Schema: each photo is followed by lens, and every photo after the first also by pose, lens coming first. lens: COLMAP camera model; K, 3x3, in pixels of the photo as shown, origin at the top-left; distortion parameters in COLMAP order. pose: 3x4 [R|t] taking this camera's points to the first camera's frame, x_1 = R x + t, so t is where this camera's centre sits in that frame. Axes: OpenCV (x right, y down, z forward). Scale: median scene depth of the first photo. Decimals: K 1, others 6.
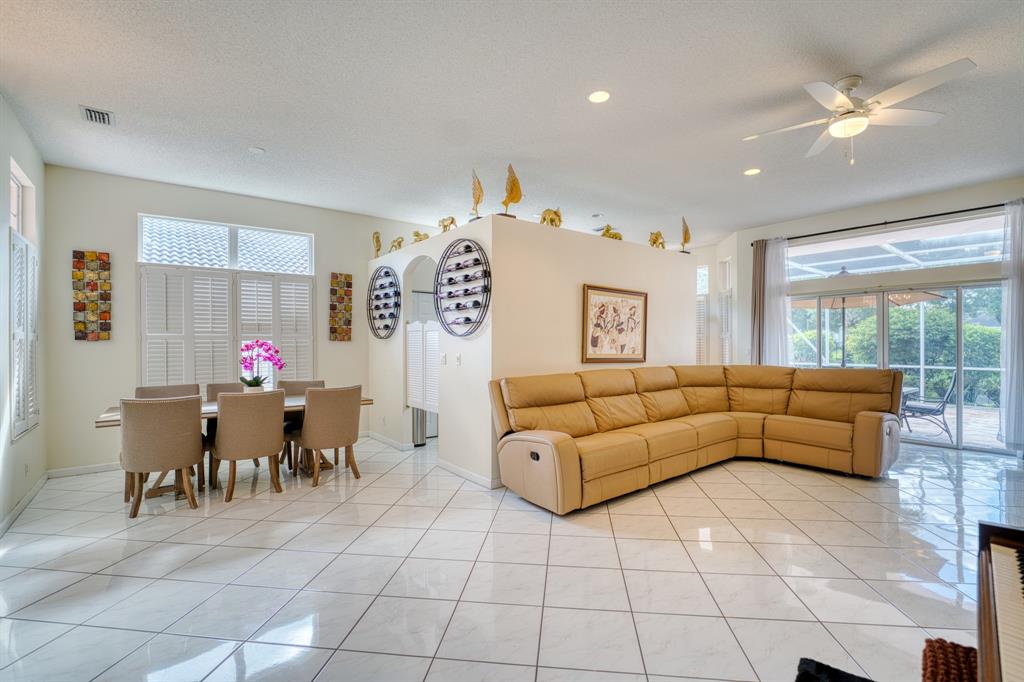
lens RADIAL K [[466.1, 0, 512.0], [0, 466.1, 341.0], [0, 0, 1]] dist [-0.016463, -0.000078]
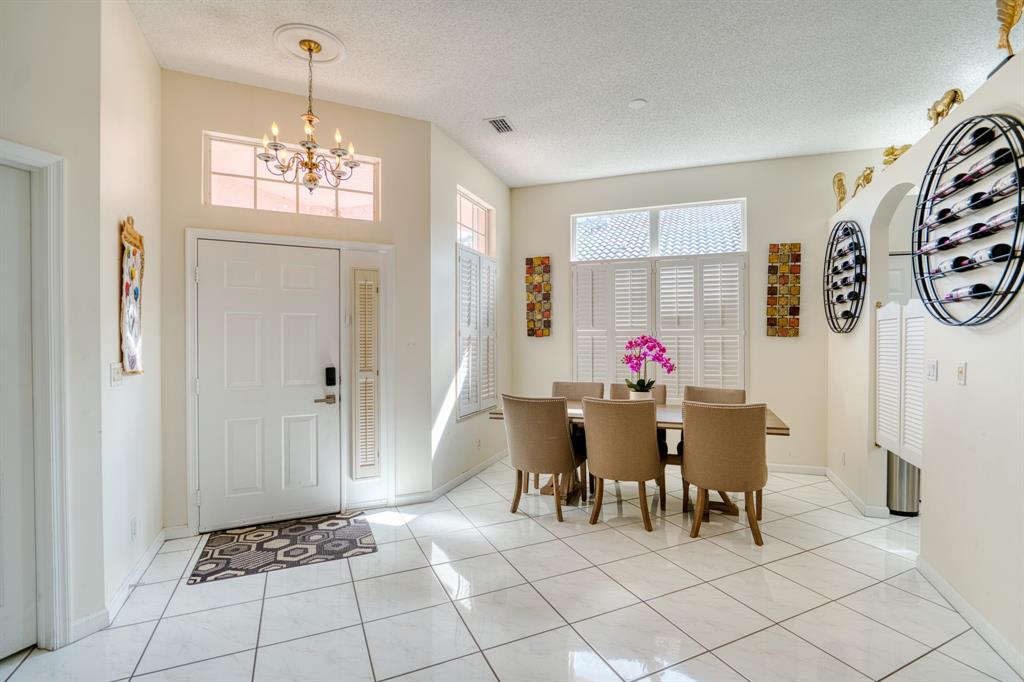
lens RADIAL K [[487.5, 0, 518.2], [0, 487.5, 343.1], [0, 0, 1]] dist [-0.021556, 0.010701]
pose [[0.551241, 0.007949, -0.834308, 0.043517], [0.001932, 0.999940, 0.010804, 0.001375], [0.834344, -0.007568, 0.551192, 0.285608]]
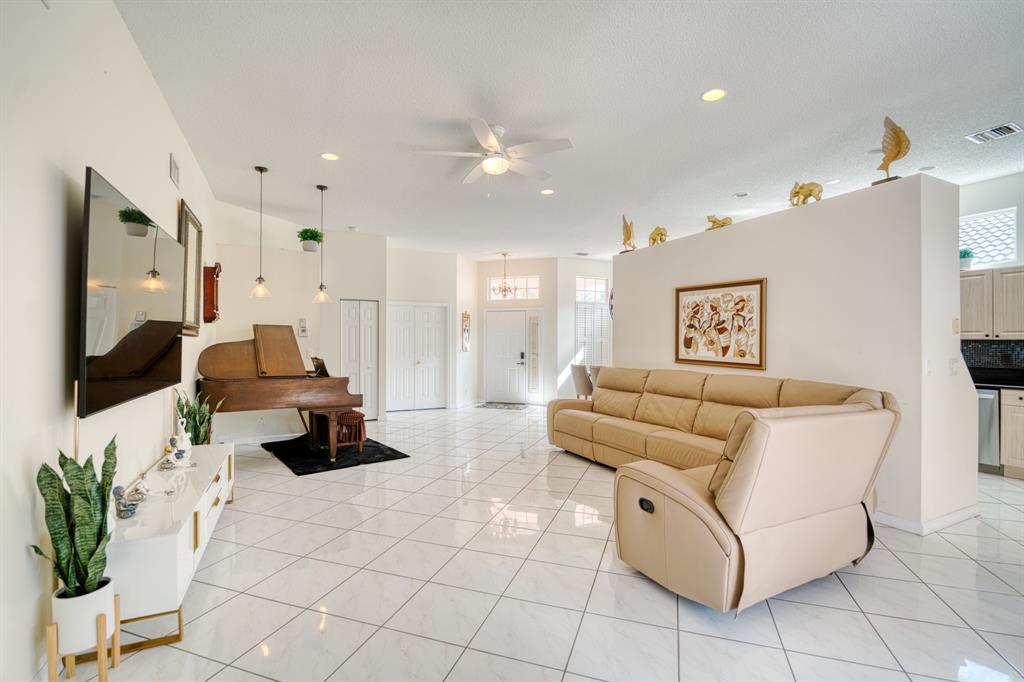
lens RADIAL K [[466.1, 0, 512.0], [0, 466.1, 341.0], [0, 0, 1]] dist [-0.016463, -0.000078]
pose [[-0.224674, -0.000291, -0.974434, 1.226601], [0.002236, 0.999997, -0.000814, -0.002438], [0.974431, -0.002361, -0.224673, 0.849051]]
